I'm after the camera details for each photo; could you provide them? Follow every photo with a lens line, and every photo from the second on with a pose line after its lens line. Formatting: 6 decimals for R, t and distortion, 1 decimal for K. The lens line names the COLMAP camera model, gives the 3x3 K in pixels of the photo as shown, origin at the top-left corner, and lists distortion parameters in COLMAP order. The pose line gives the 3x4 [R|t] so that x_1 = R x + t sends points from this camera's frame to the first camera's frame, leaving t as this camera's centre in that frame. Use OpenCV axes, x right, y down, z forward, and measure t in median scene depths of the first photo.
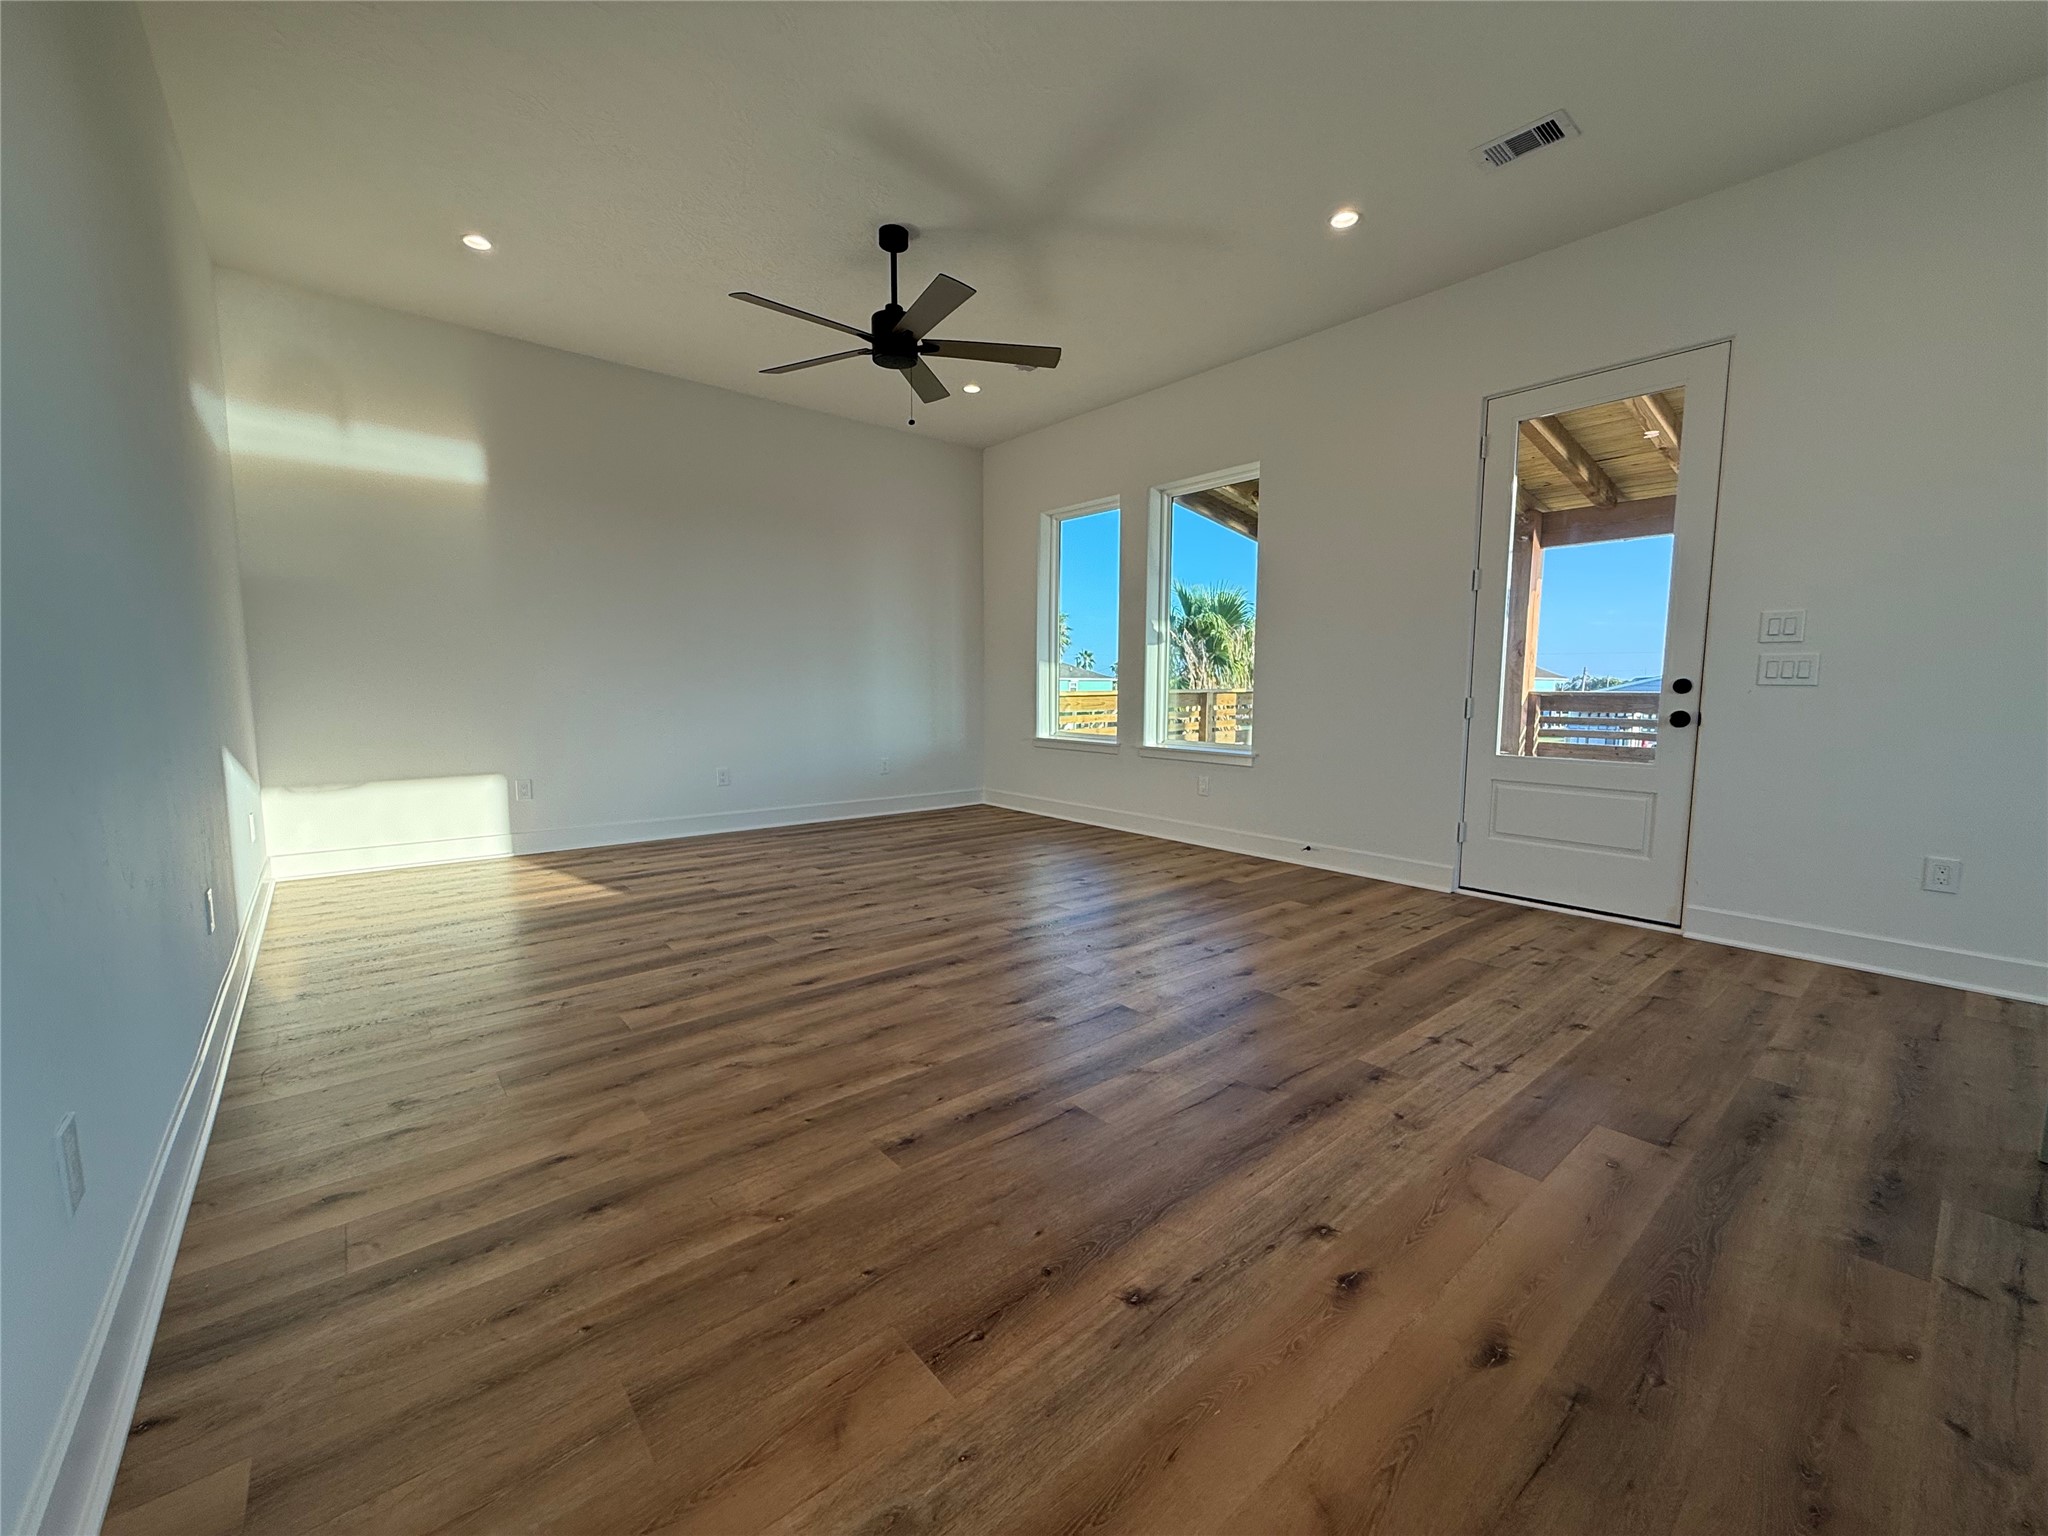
lens RADIAL K [[822.0, 0, 1018.0], [0, 822.0, 769.3], [0, 0, 1]] dist [0.001386, 0.000735]
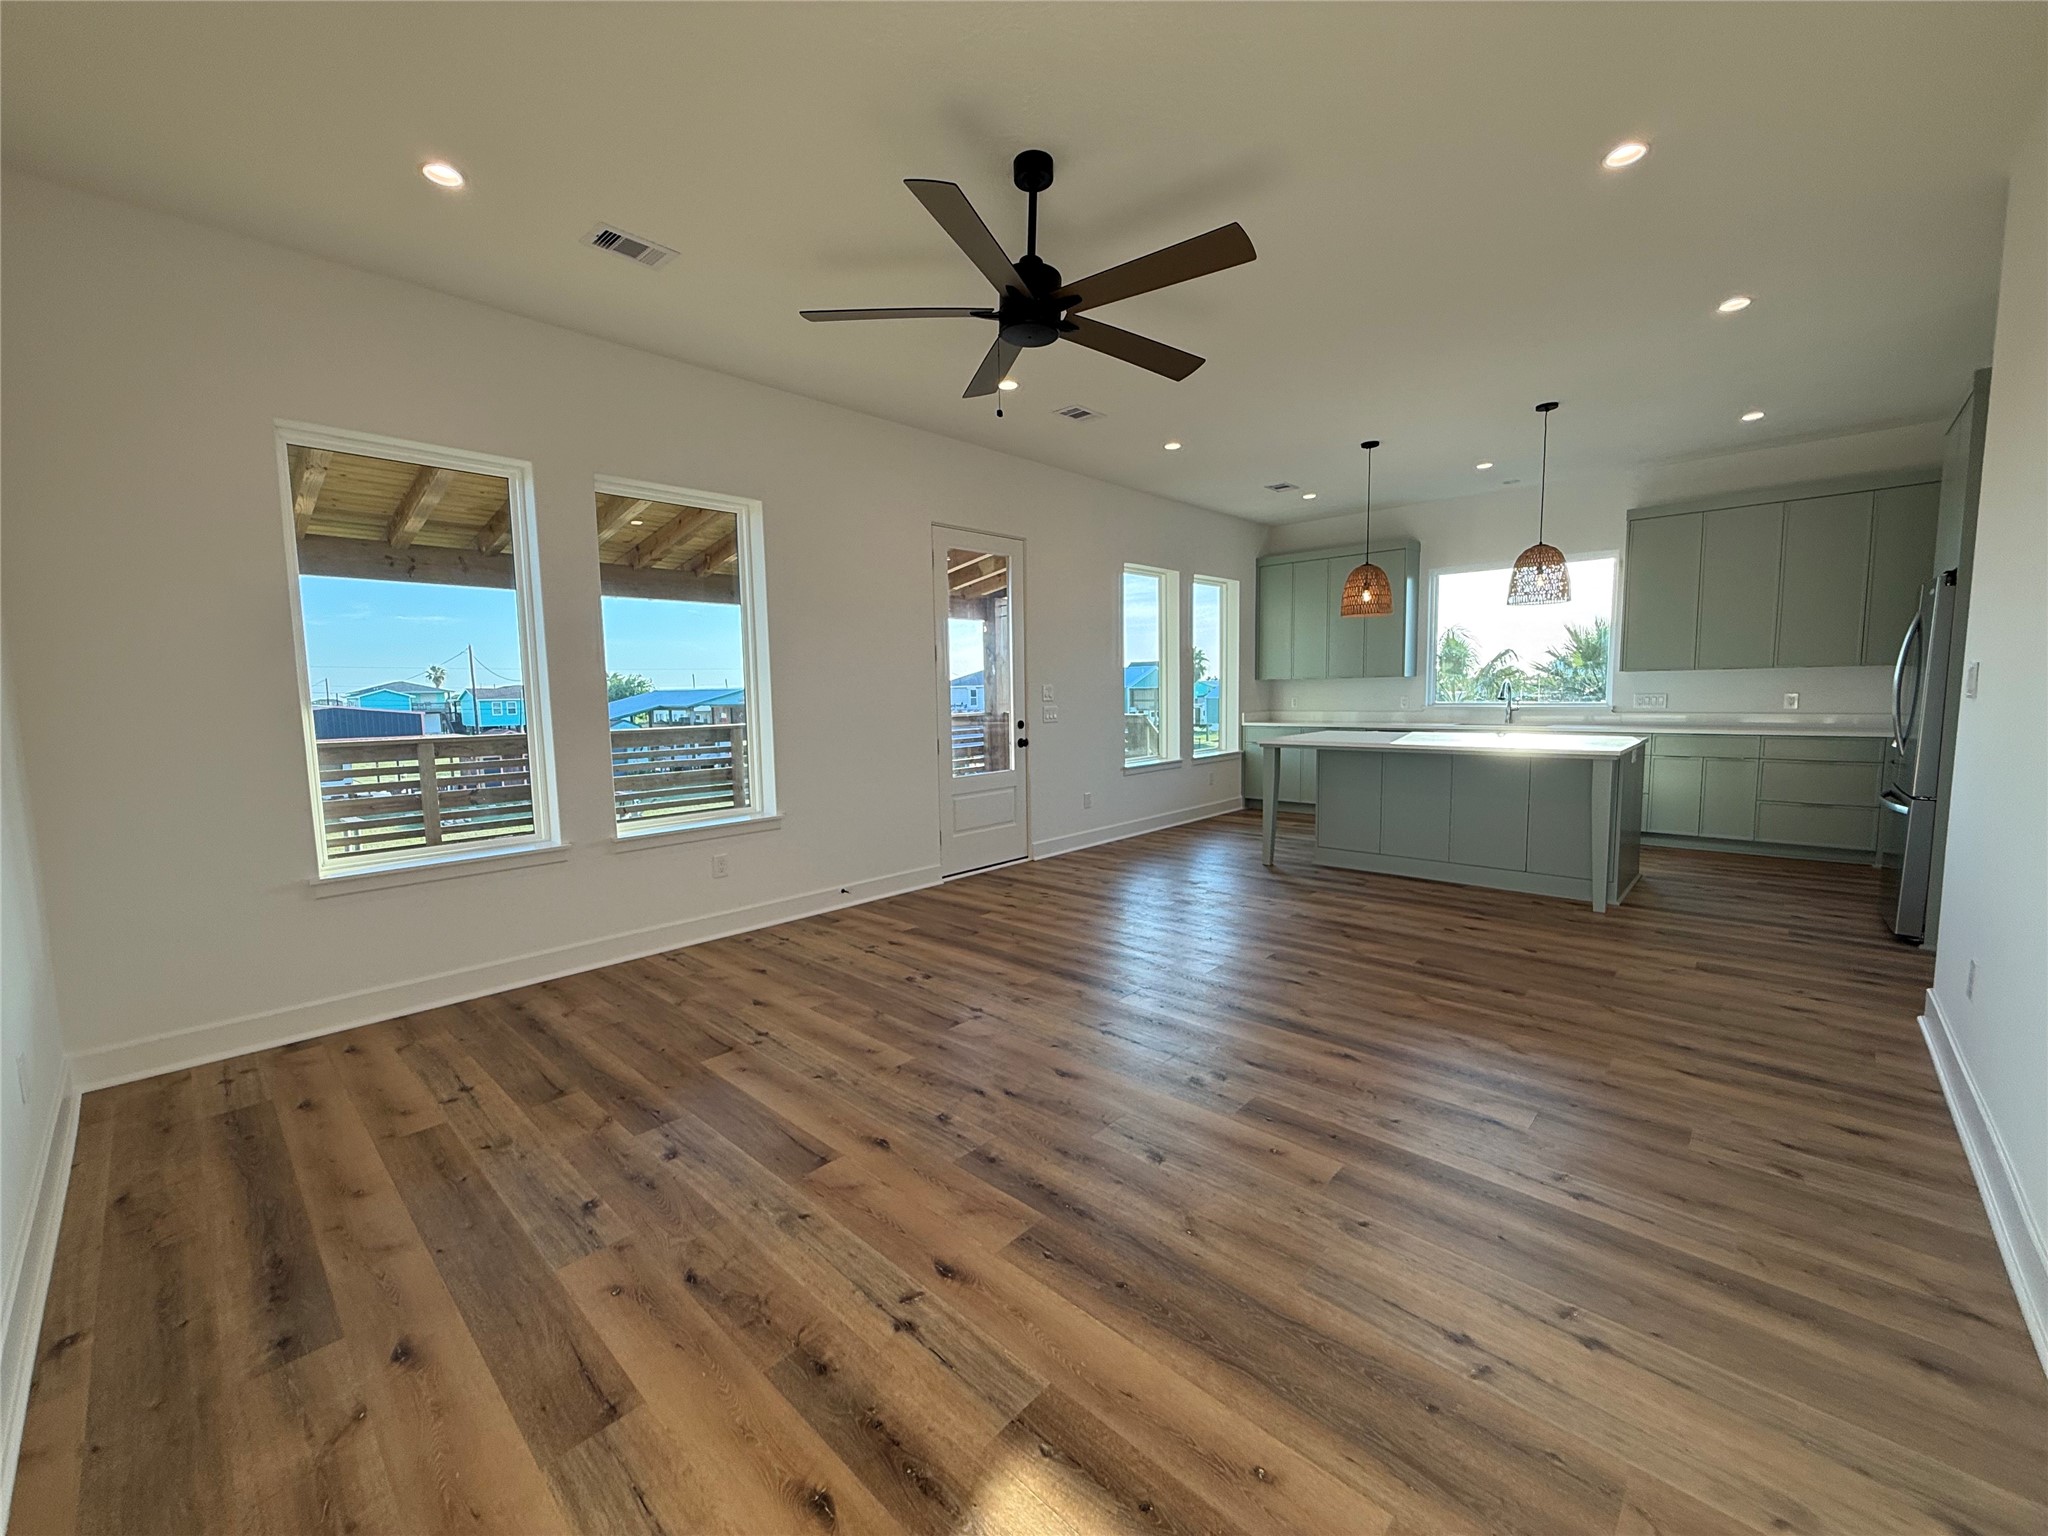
lens RADIAL K [[822.0, 0, 1018.0], [0, 822.0, 769.3], [0, 0, 1]] dist [0.001386, 0.000735]
pose [[-0.126865, -0.099635, 0.986903, -1.769081], [0.118635, 0.986277, 0.114822, -0.385046], [-0.984800, 0.131648, -0.113304, 2.220304]]
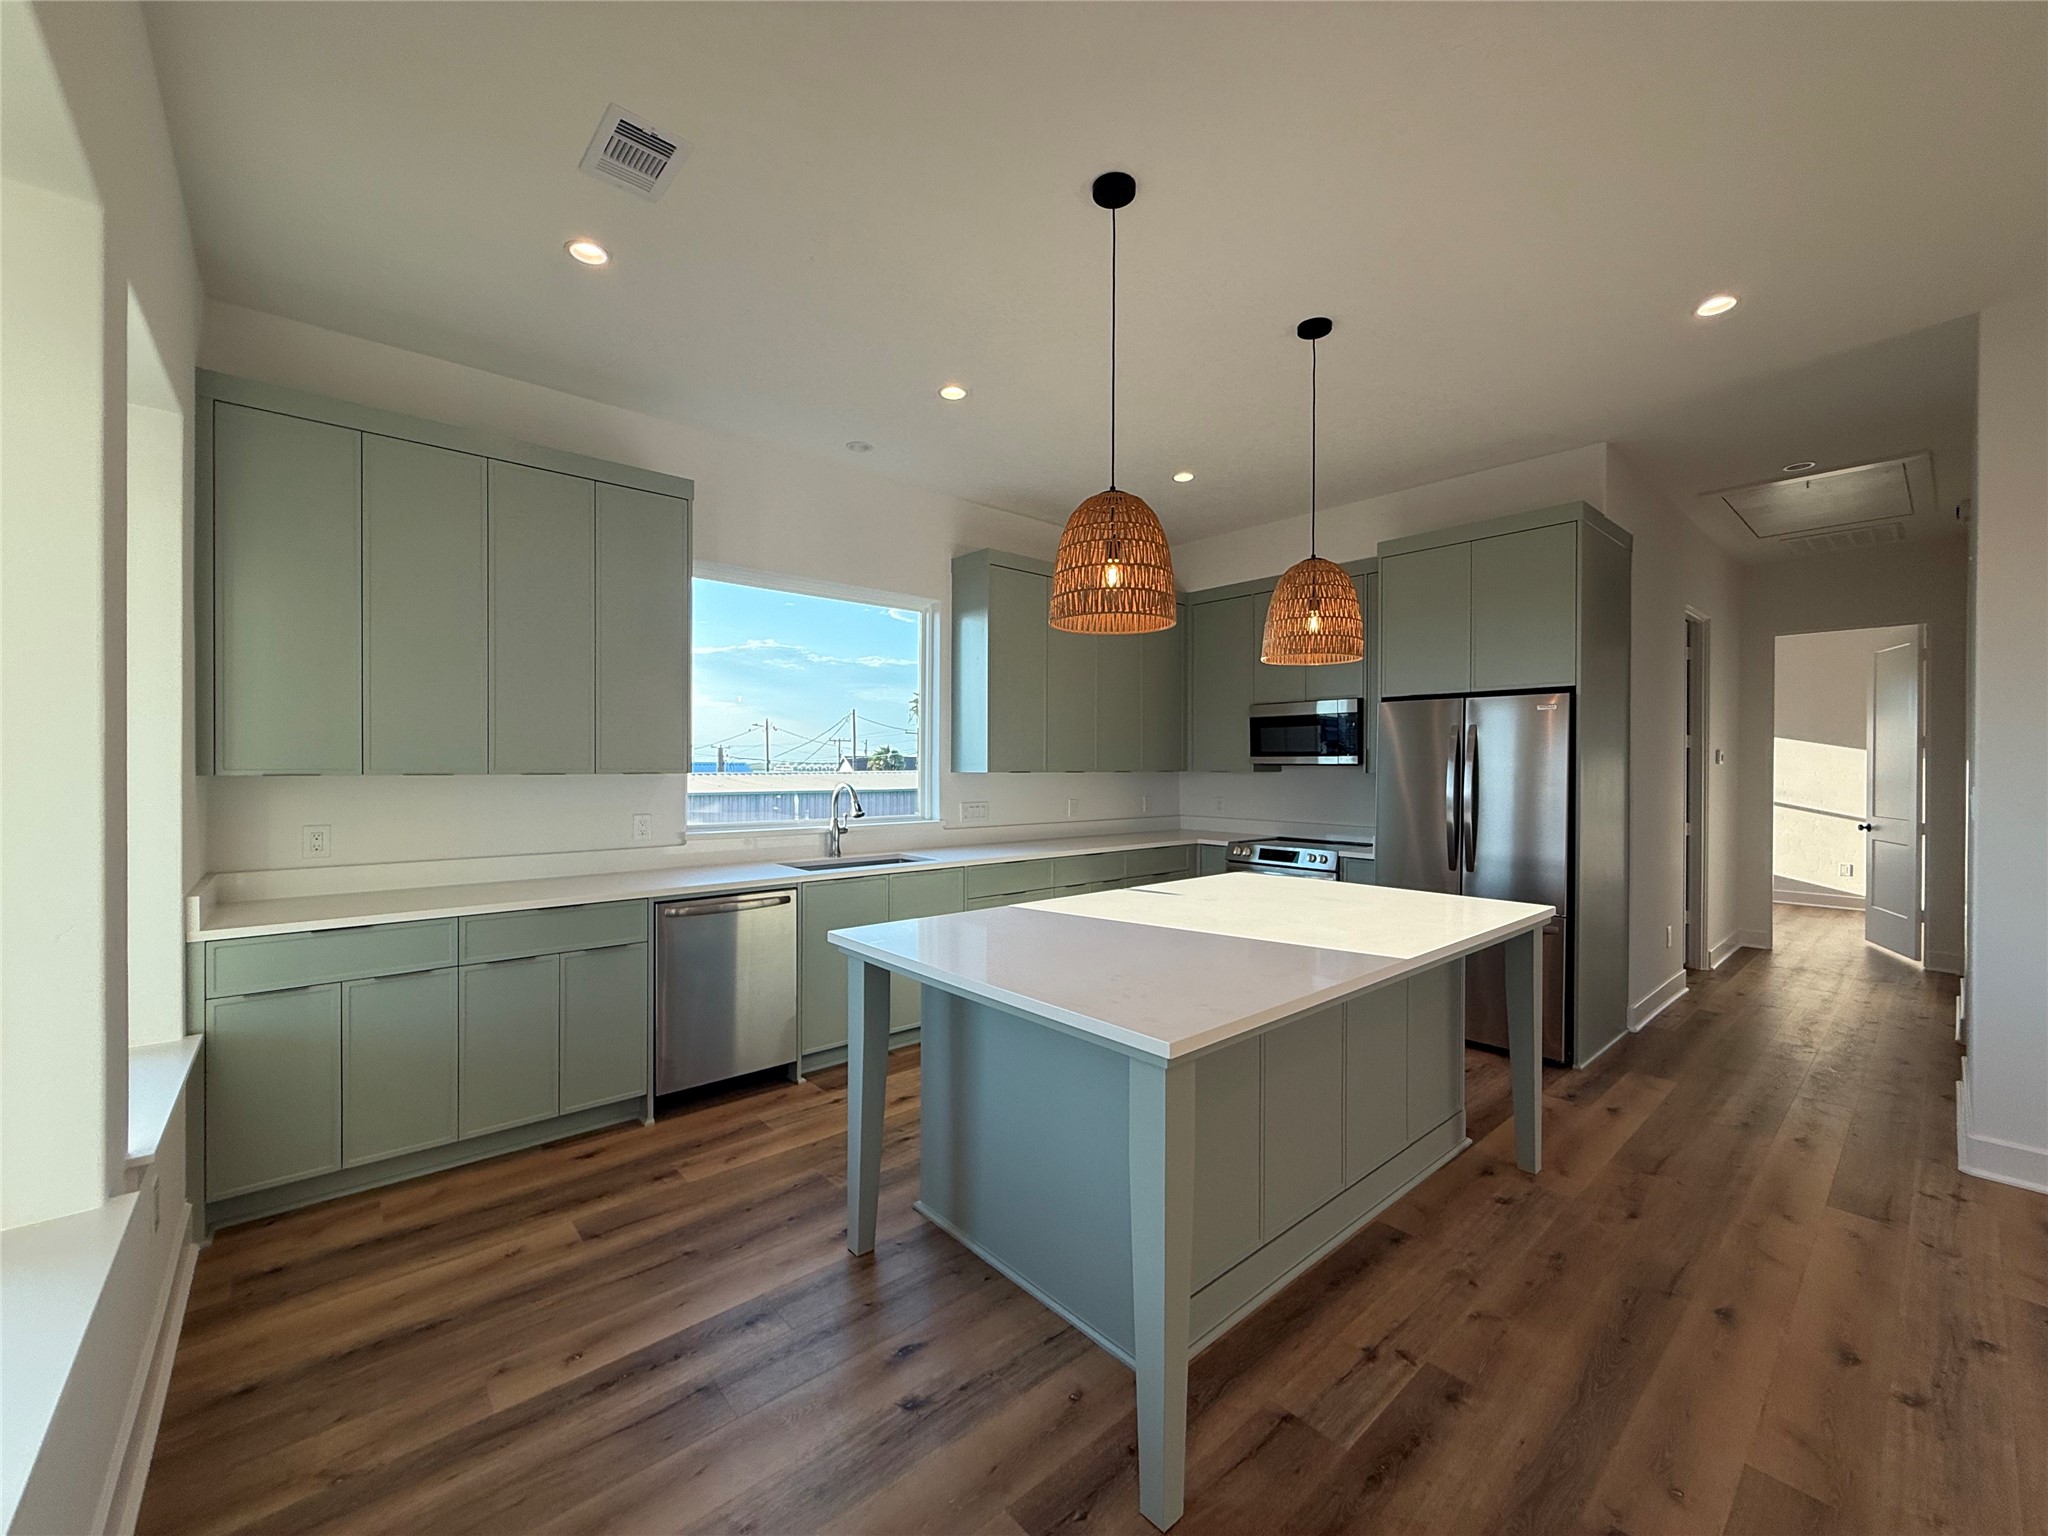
lens RADIAL K [[822.0, 0, 1018.0], [0, 822.0, 769.3], [0, 0, 1]] dist [0.001386, 0.000735]
pose [[-0.999799, -0.002775, -0.019870, 1.370588], [-0.004885, 0.994250, 0.106974, -0.365358], [0.019459, 0.107049, -0.994063, 1.687519]]
